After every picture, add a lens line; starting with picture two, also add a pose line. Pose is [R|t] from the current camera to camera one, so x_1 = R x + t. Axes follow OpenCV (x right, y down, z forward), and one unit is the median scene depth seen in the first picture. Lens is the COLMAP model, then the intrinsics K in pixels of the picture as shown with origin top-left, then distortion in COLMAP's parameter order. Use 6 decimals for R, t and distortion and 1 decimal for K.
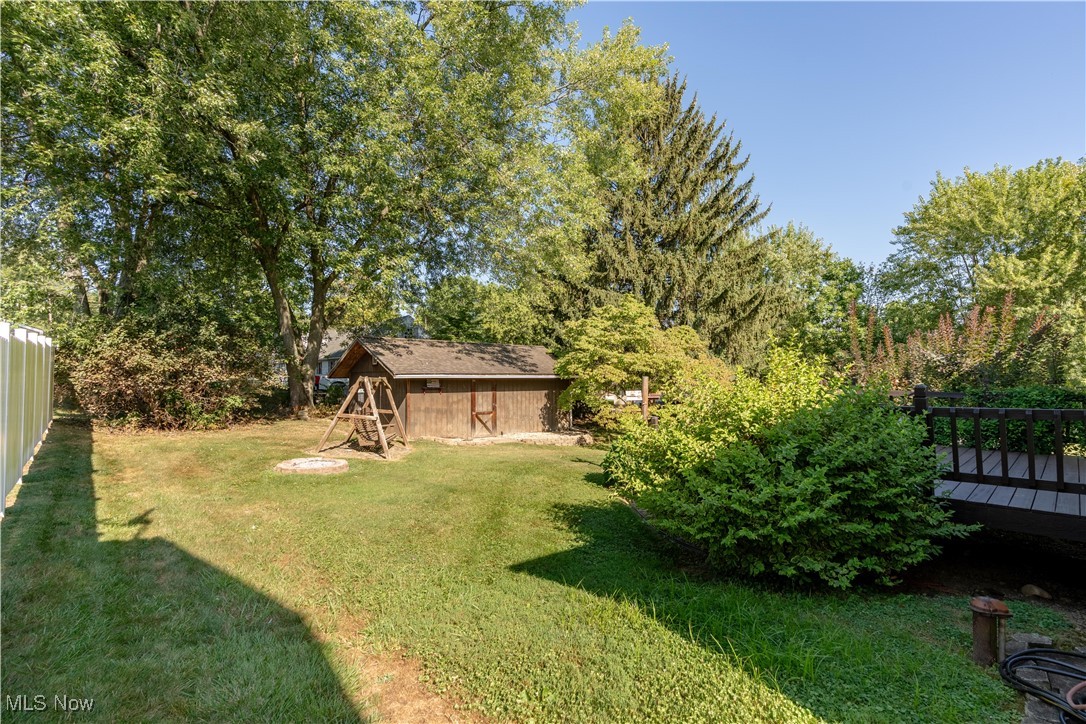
lens RADIAL K [[491.8, 0, 549.0], [0, 491.8, 364.4], [0, 0, 1]] dist [-0.000275, 0.001017]
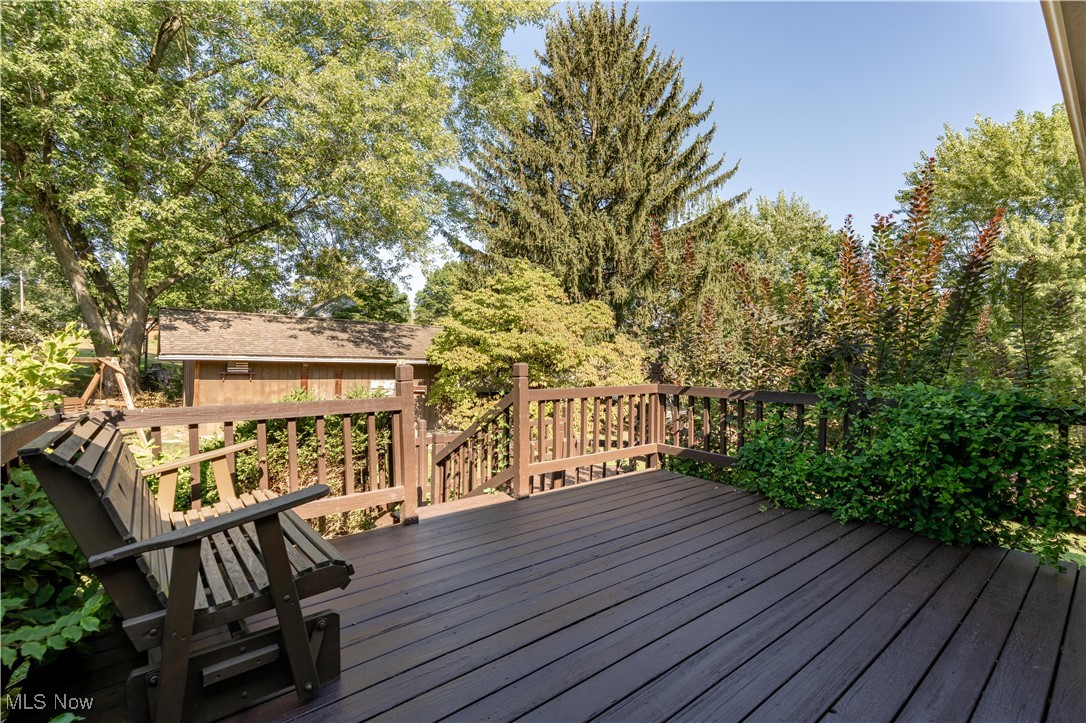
lens RADIAL K [[491.8, 0, 549.0], [0, 491.8, 363.9], [0, 0, 1]] dist [-0.000275, 0.001017]
pose [[0.998949, 0.014726, -0.043395, 0.236979], [-0.013812, 0.999678, 0.021275, 0.007963], [0.043694, -0.020653, 0.998831, 0.198740]]
